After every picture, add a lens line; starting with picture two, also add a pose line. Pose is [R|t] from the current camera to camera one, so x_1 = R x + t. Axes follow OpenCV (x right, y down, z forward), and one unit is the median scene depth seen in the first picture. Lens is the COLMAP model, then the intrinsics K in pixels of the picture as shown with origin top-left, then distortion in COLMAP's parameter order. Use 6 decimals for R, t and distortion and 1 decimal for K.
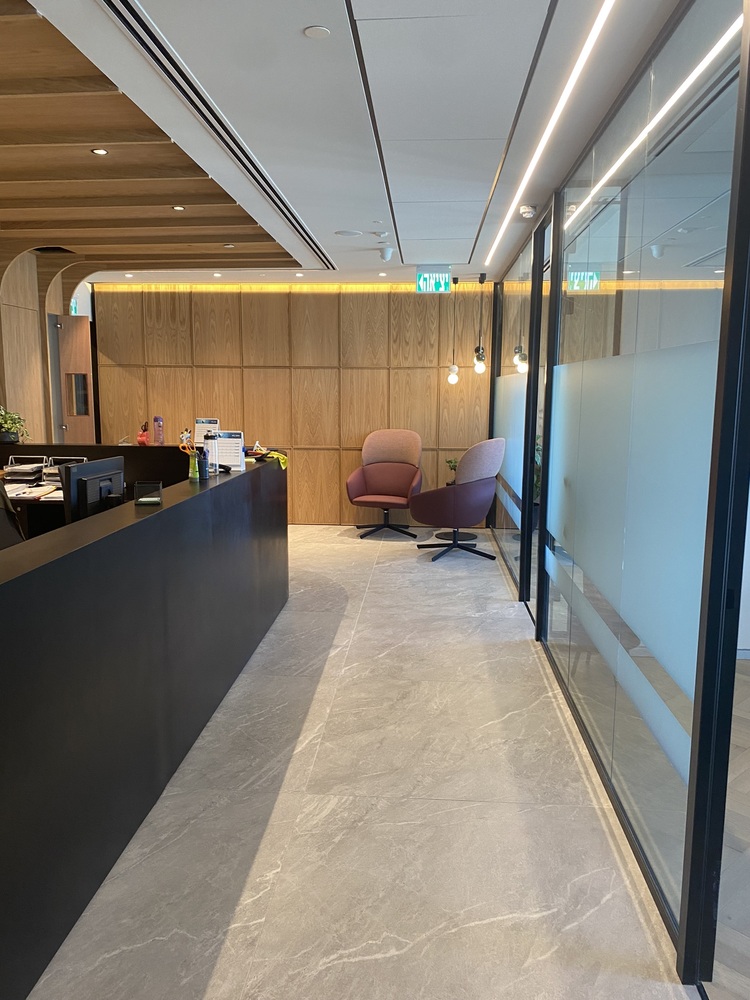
lens RADIAL K [[757.8, 0, 368.8], [0, 757.8, 501.0], [0, 0, 1]] dist [0.172631, -0.465858]
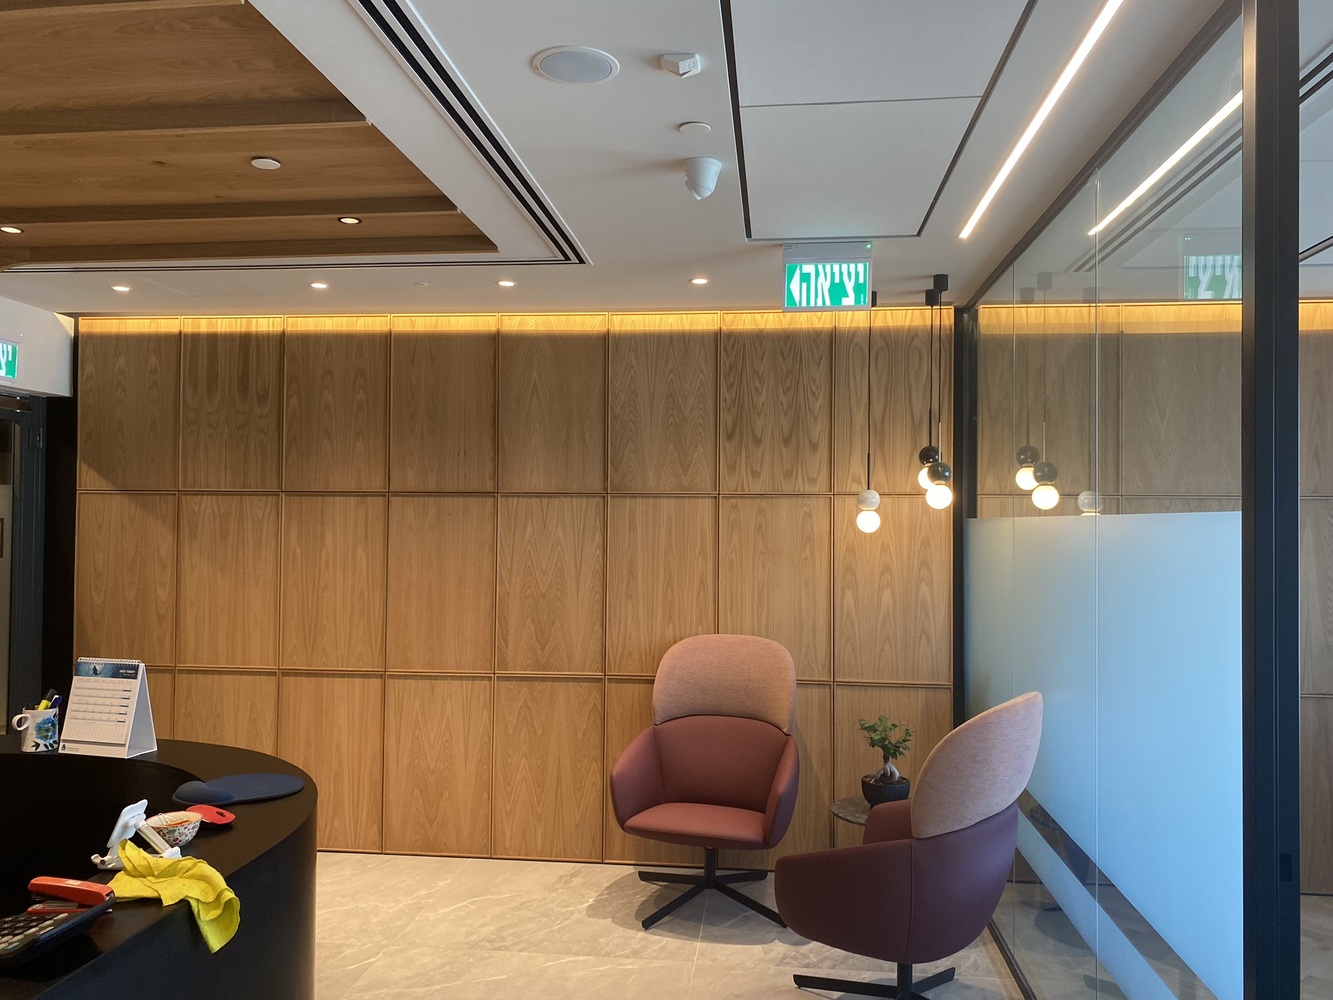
lens RADIAL K [[1010.2, 0, 677.8], [0, 1010.2, 502.6], [0, 0, 1]] dist [0.172631, -0.465858]
pose [[0.999754, 0.002875, -0.021986, 0.016675], [-0.006429, 0.986553, -0.163313, -0.075245], [0.021221, 0.163414, 0.986329, 0.424799]]
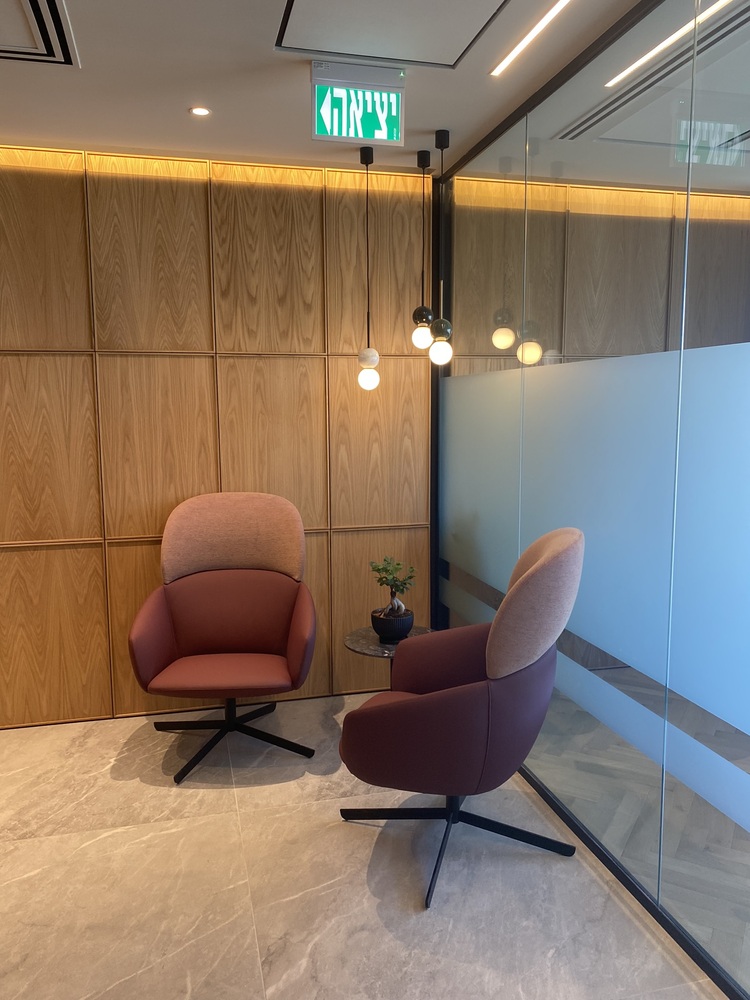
lens RADIAL K [[766.7, 0, 375.0], [0, 766.7, 500.0], [0, 0, 1]] dist [0.046211, -0.063138]
pose [[0.947967, -0.050054, 0.314409, -0.029129], [0.056400, 0.998346, -0.011116, -0.081332], [-0.313332, 0.028270, 0.949223, 0.554273]]
